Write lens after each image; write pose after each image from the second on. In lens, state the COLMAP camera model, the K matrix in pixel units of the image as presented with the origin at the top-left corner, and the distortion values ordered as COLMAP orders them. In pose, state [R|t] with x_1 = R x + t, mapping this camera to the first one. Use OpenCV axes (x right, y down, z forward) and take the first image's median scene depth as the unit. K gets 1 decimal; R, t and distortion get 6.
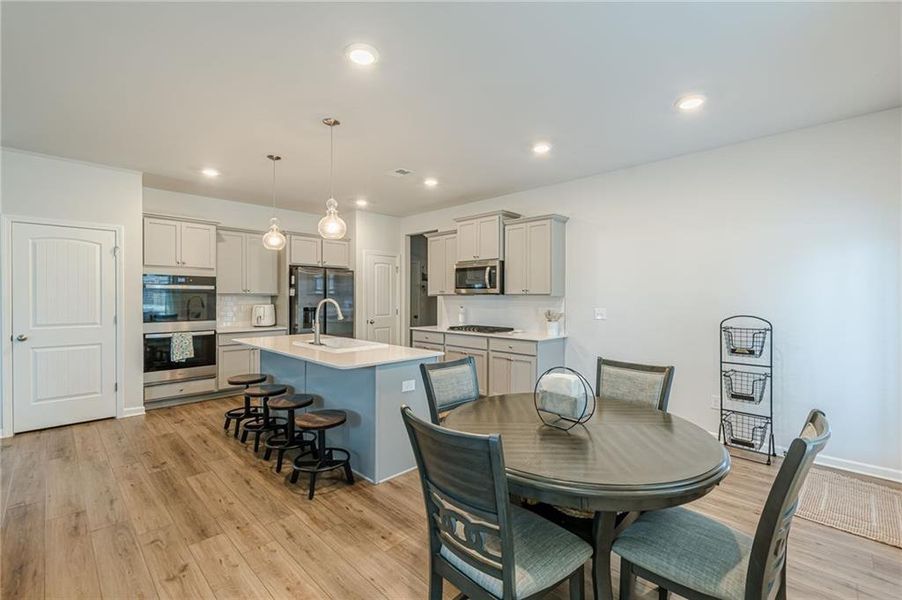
lens RADIAL K [[390.1, 0, 449.3], [0, 390.1, 299.4], [0, 0, 1]] dist [0.010114, -0.004169]
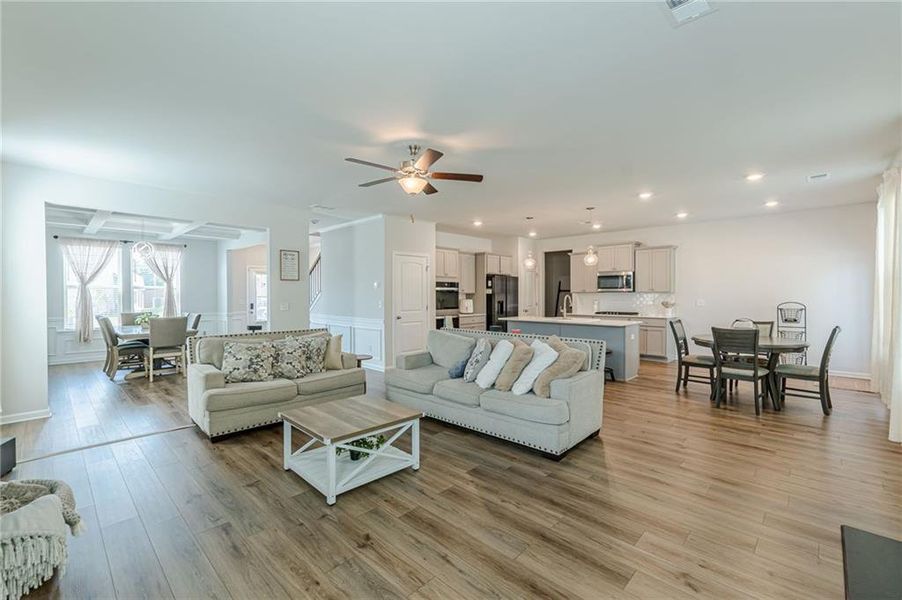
lens RADIAL K [[390.1, 0, 447.8], [0, 390.1, 297.0], [0, 0, 1]] dist [0.010114, -0.004169]
pose [[0.999885, -0.006670, 0.013635, -0.697067], [0.006640, 0.999975, 0.002274, -0.000846], [-0.013650, -0.002183, 0.999904, -0.661759]]
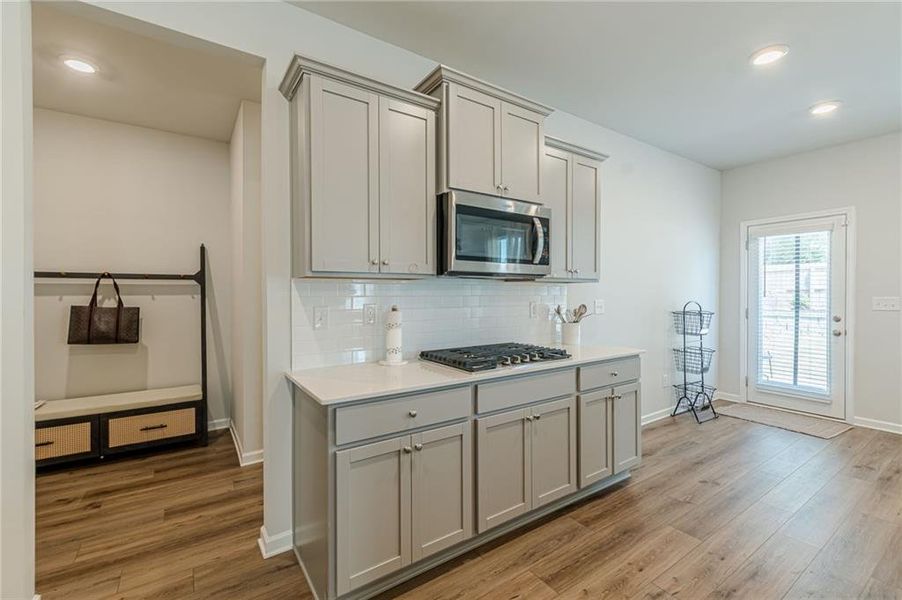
lens RADIAL K [[390.1, 0, 448.7], [0, 390.1, 298.1], [0, 0, 1]] dist [0.010114, -0.004169]
pose [[0.193964, -0.011487, 0.980941, -0.387097], [0.007537, 0.999919, 0.010219, 0.008893], [-0.980980, 0.005411, 0.194035, 1.075707]]
